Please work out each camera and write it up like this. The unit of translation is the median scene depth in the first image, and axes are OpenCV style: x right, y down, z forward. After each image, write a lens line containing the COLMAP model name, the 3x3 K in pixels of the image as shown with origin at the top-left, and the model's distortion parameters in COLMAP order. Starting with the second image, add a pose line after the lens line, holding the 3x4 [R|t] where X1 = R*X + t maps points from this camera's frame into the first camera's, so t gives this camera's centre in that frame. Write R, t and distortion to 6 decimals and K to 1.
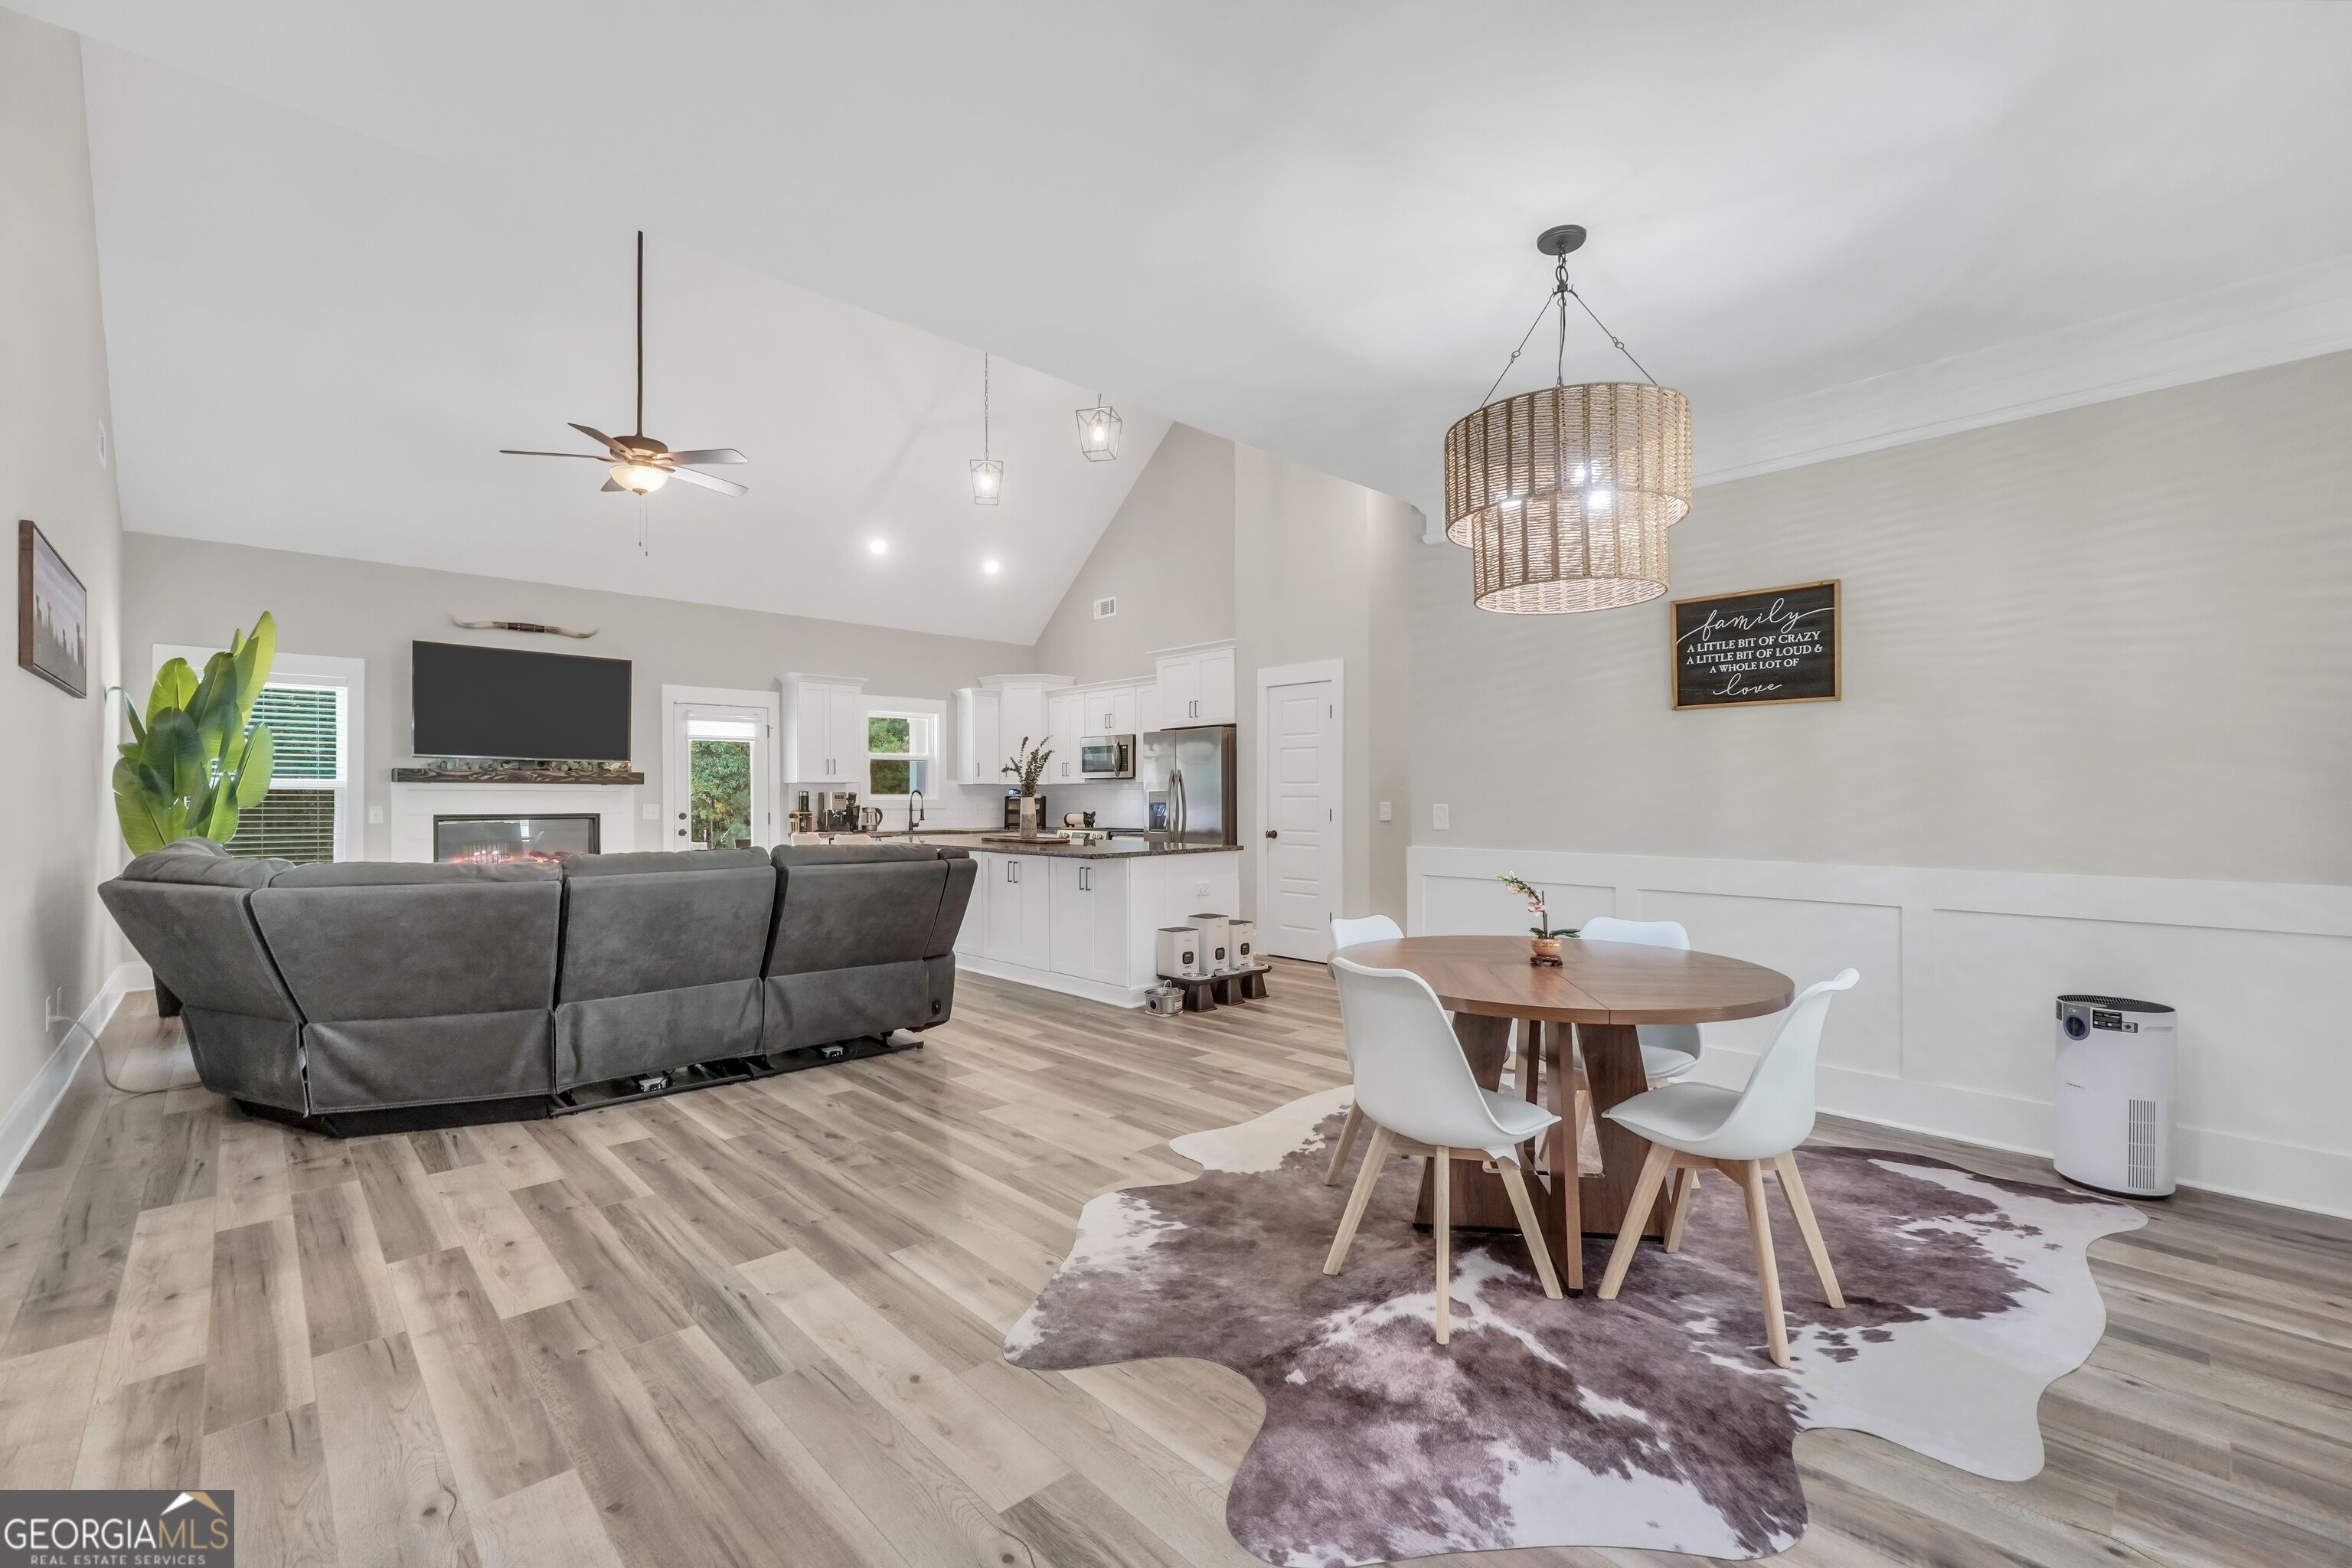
lens RADIAL K [[983.5, 0, 1158.3], [0, 983.5, 795.2], [0, 0, 1]] dist [-0.011624, 0.000135]
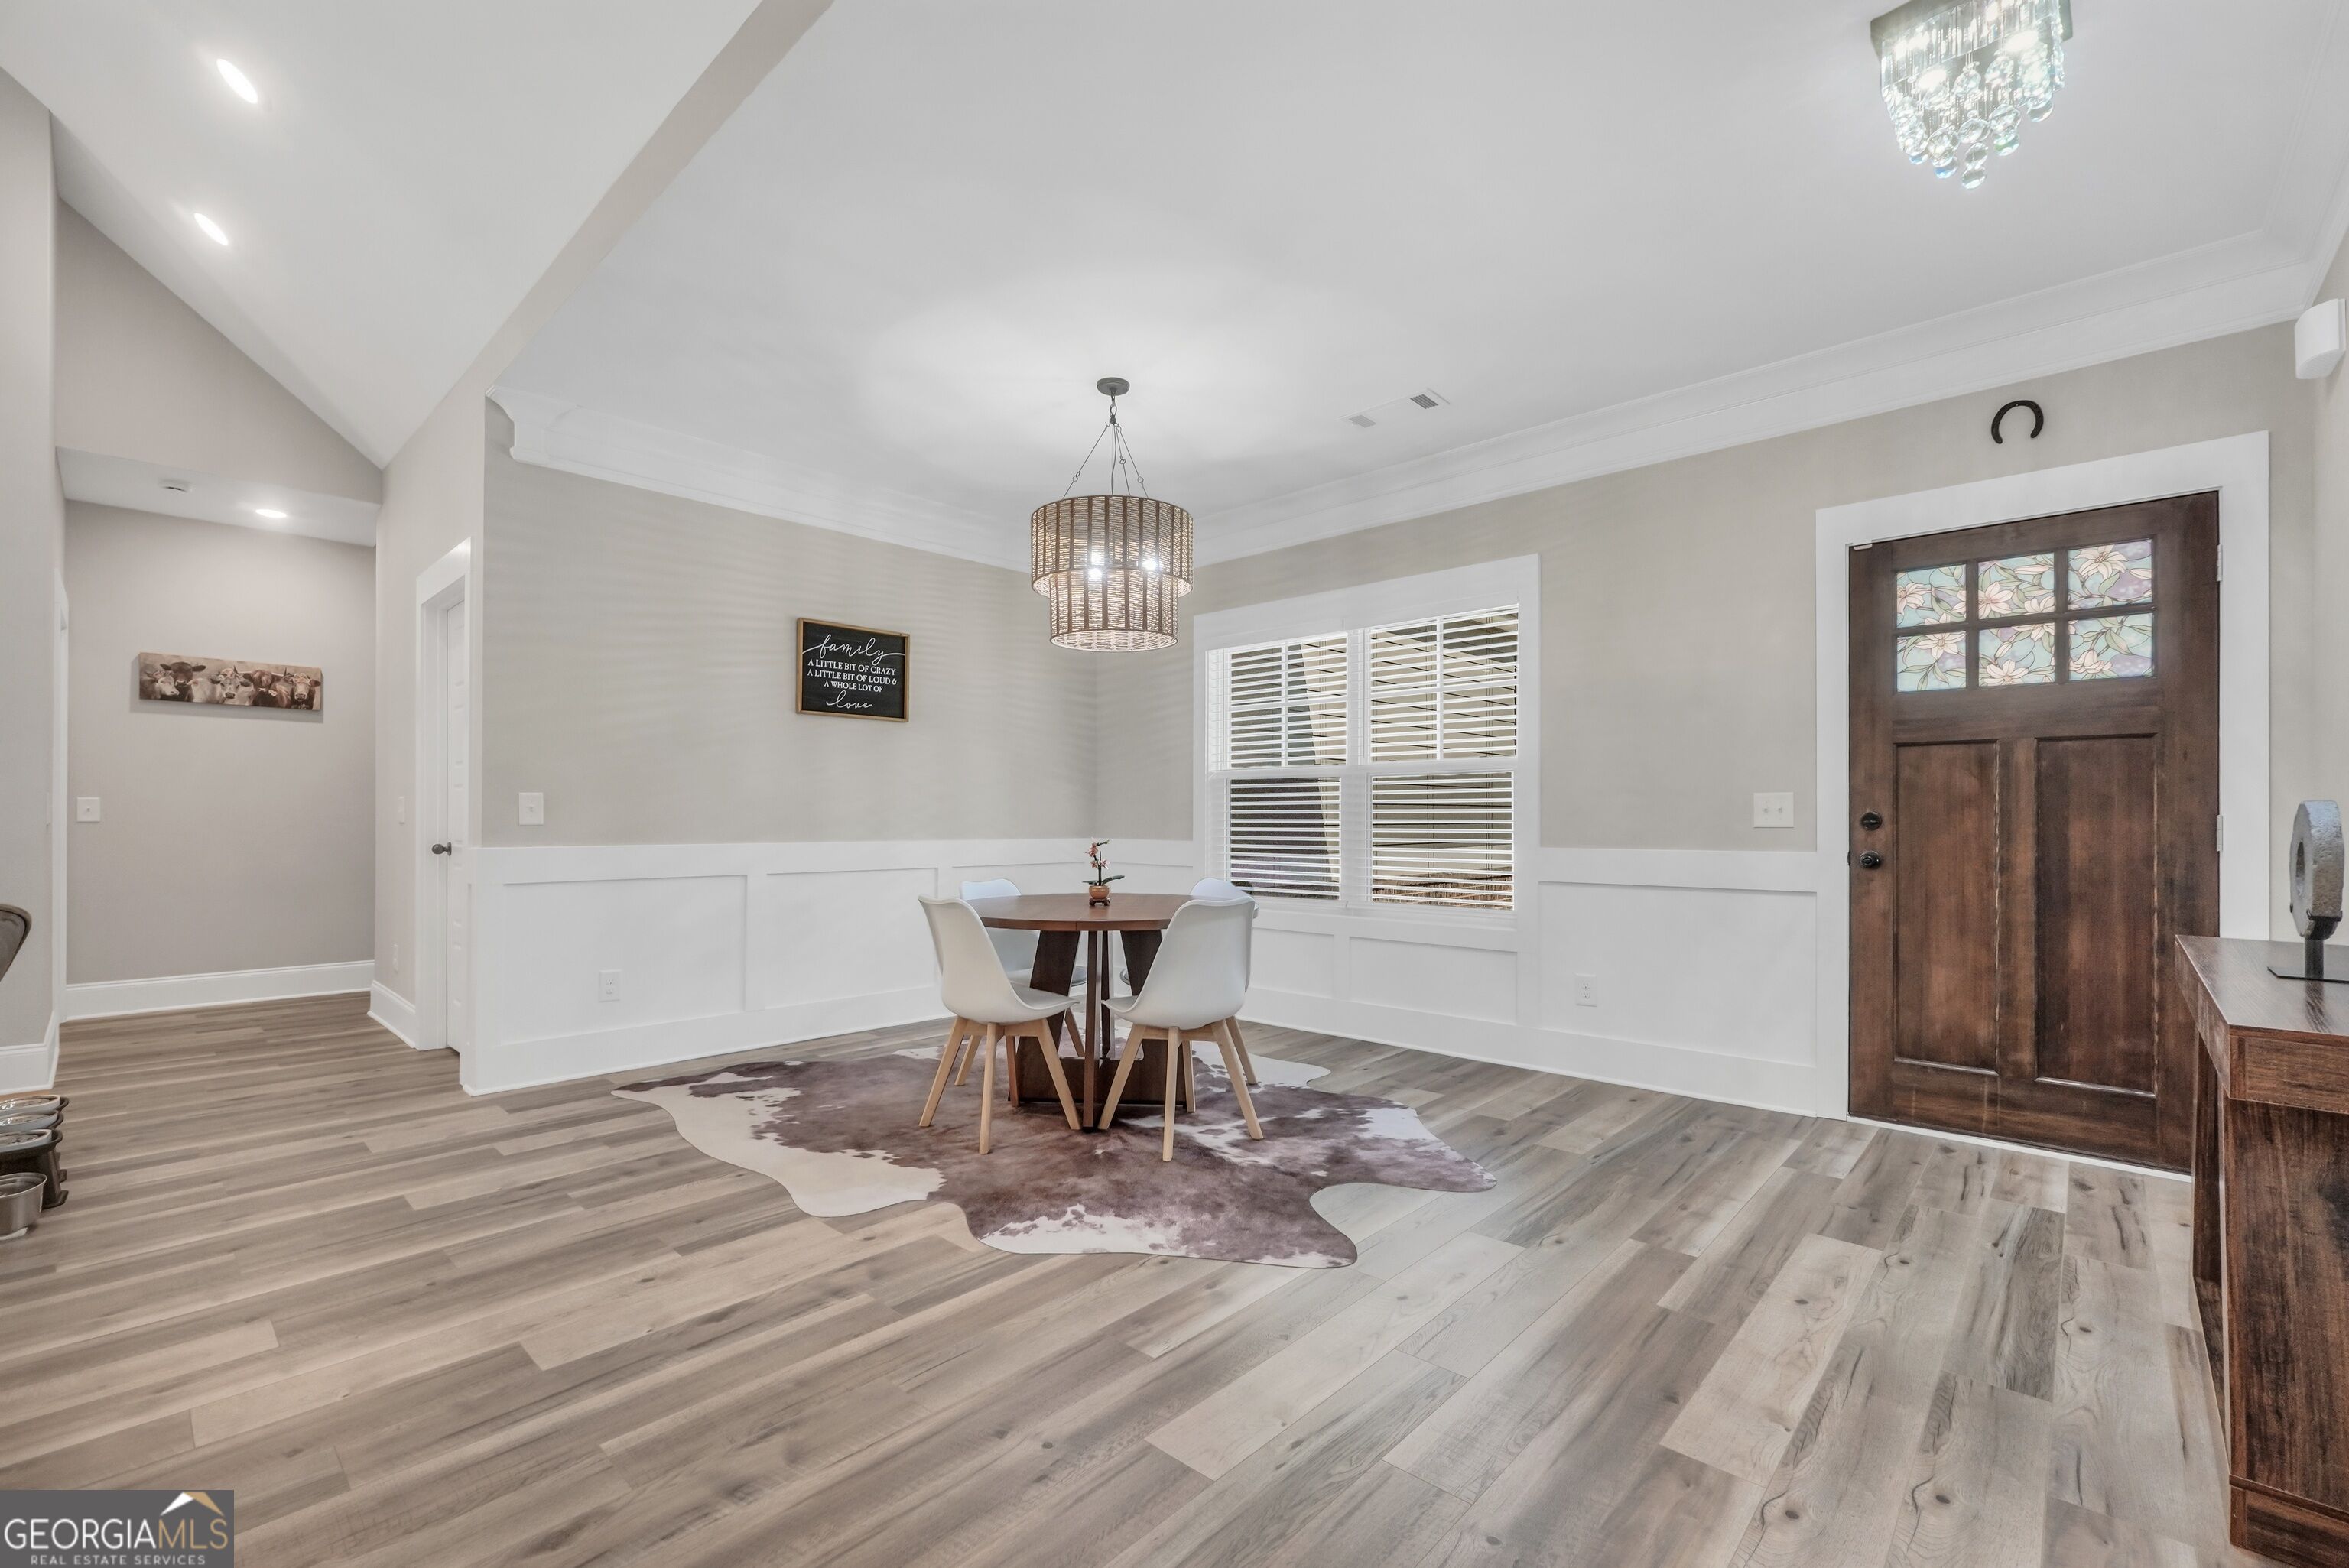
lens RADIAL K [[1001.1, 0, 1148.0], [0, 1001.1, 810.0], [0, 0, 1]] dist [-0.016144, 0.000012]
pose [[-0.054224, 0.008730, 0.998491, -0.385724], [-0.005067, 0.999946, -0.009018, 0.020102], [-0.998516, -0.005549, -0.054177, 0.387955]]
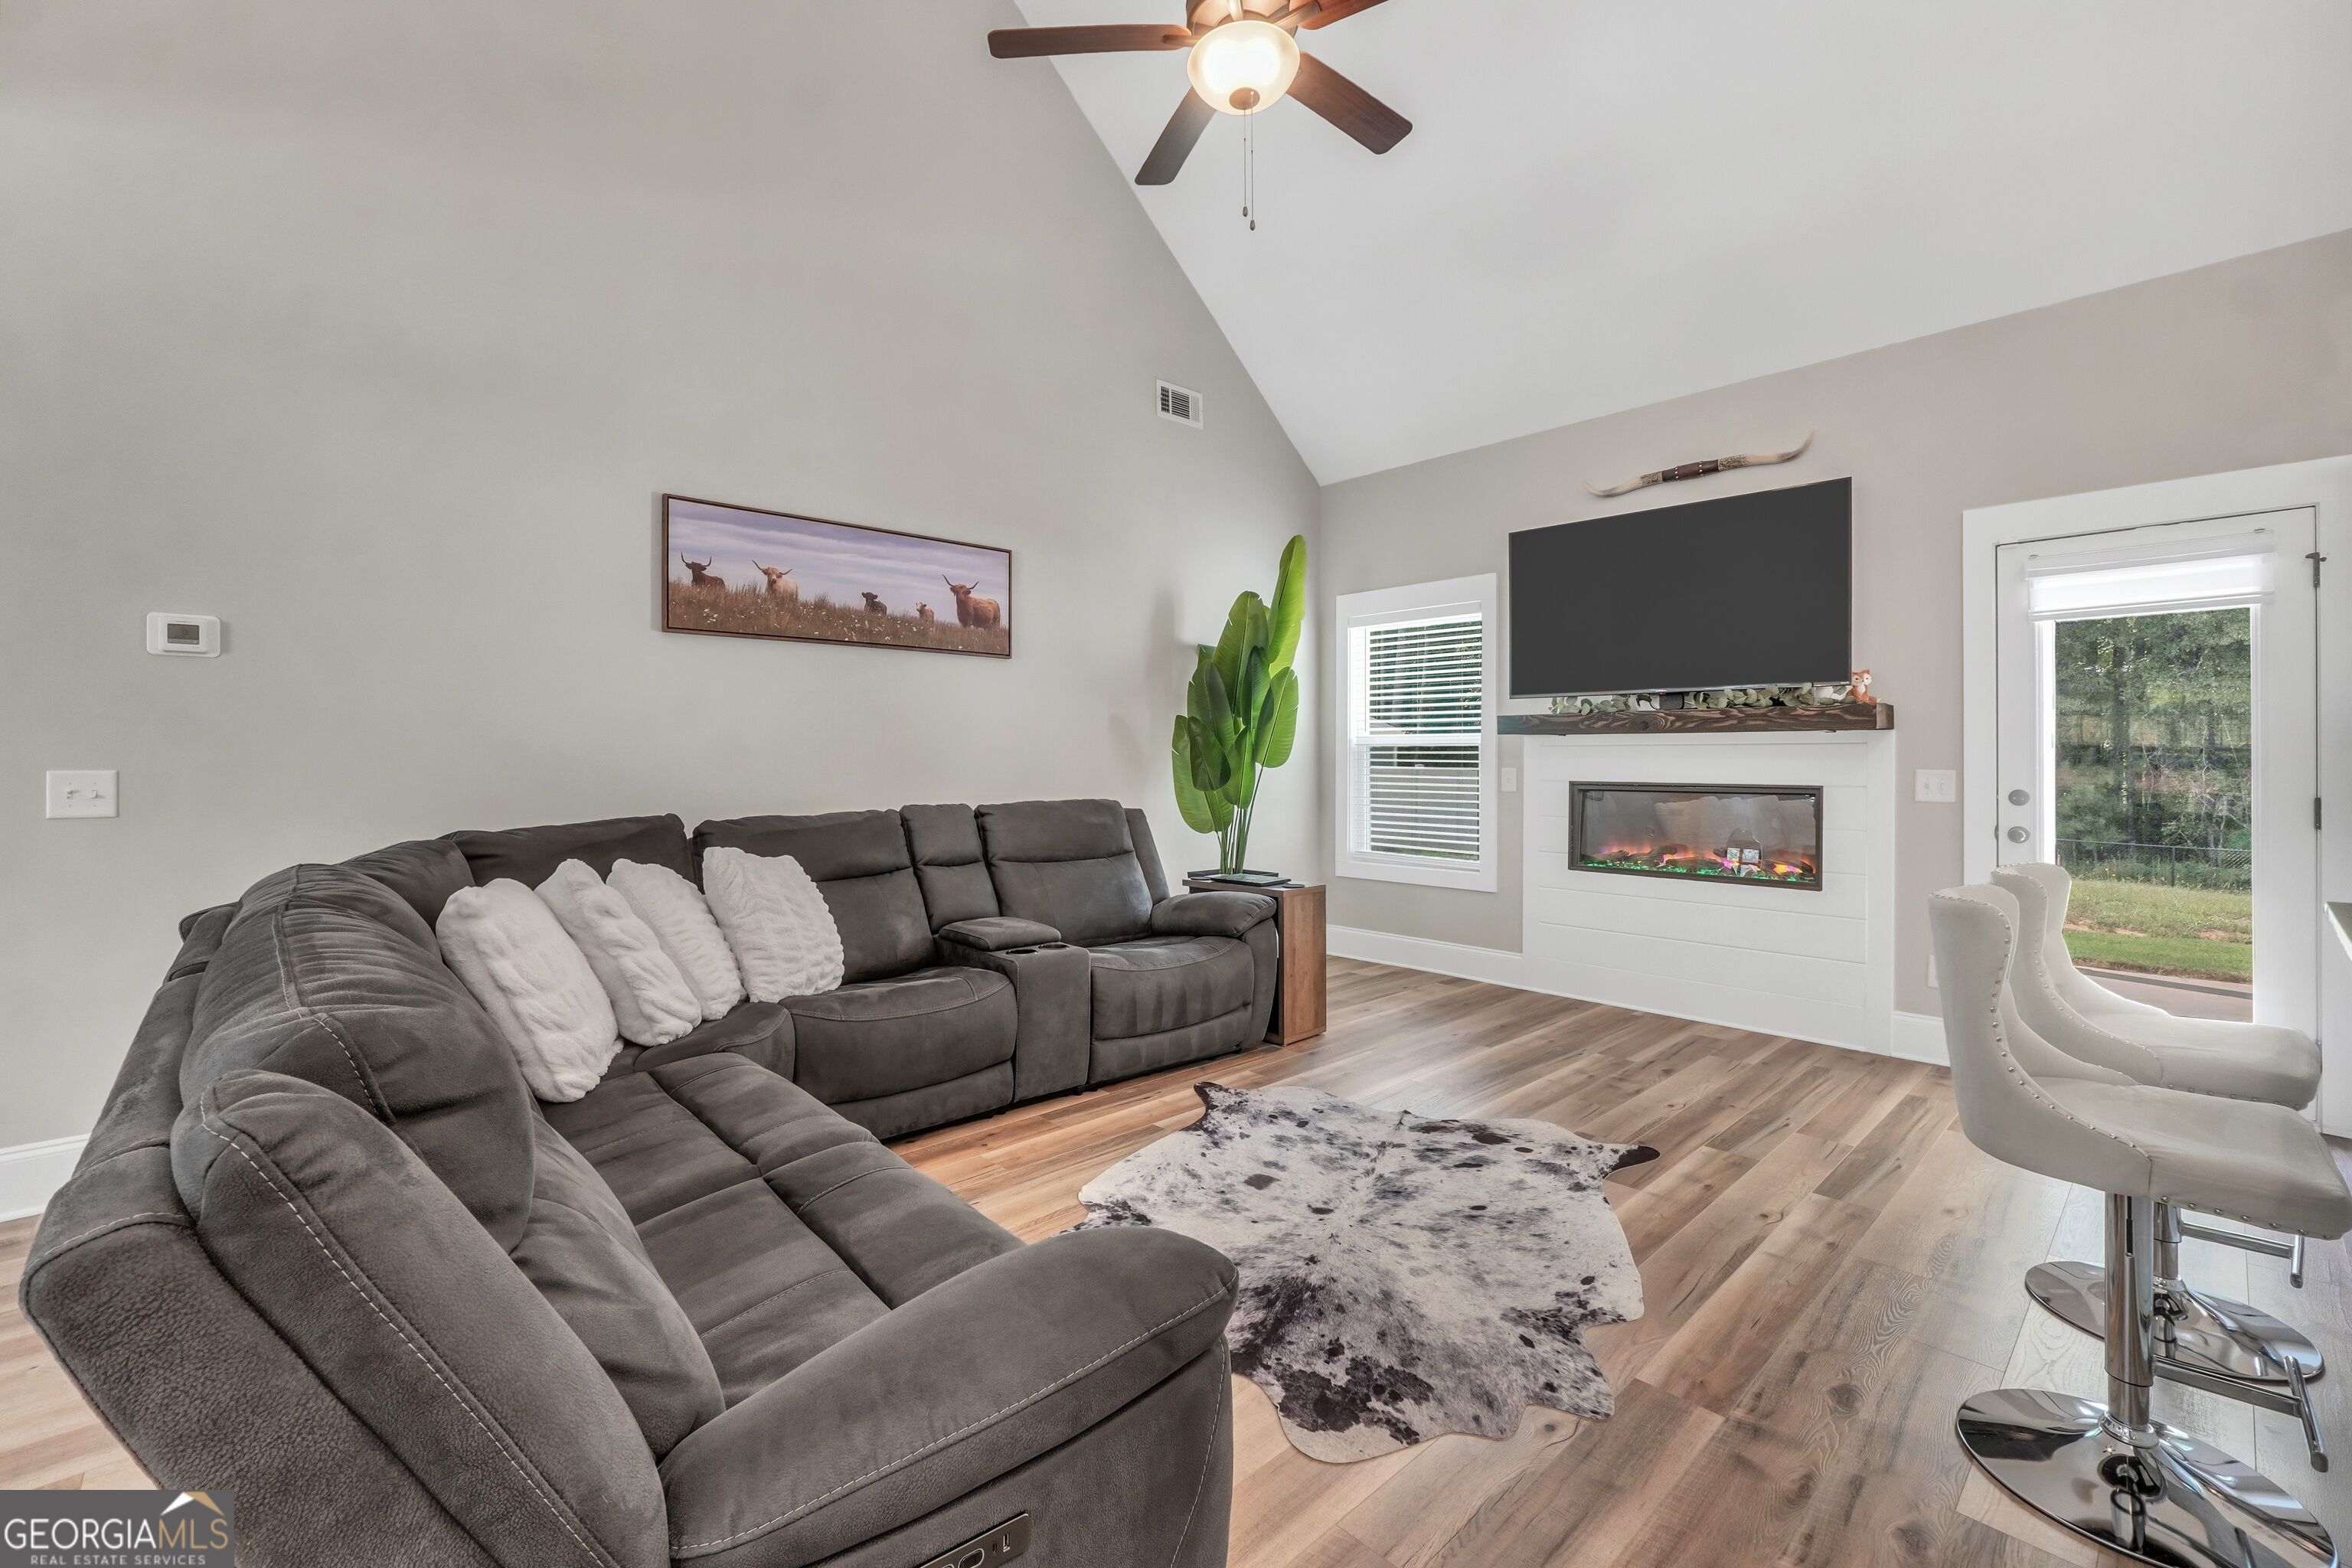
lens RADIAL K [[997.3, 0, 1158.5], [0, 997.3, 761.2], [0, 0, 1]] dist [-0.015930, 0.006089]
pose [[-0.010216, 0.003663, -0.999941, -0.040954], [0.002496, 0.999990, 0.003638, 0.002977], [0.999945, -0.002459, -0.010225, 0.742061]]
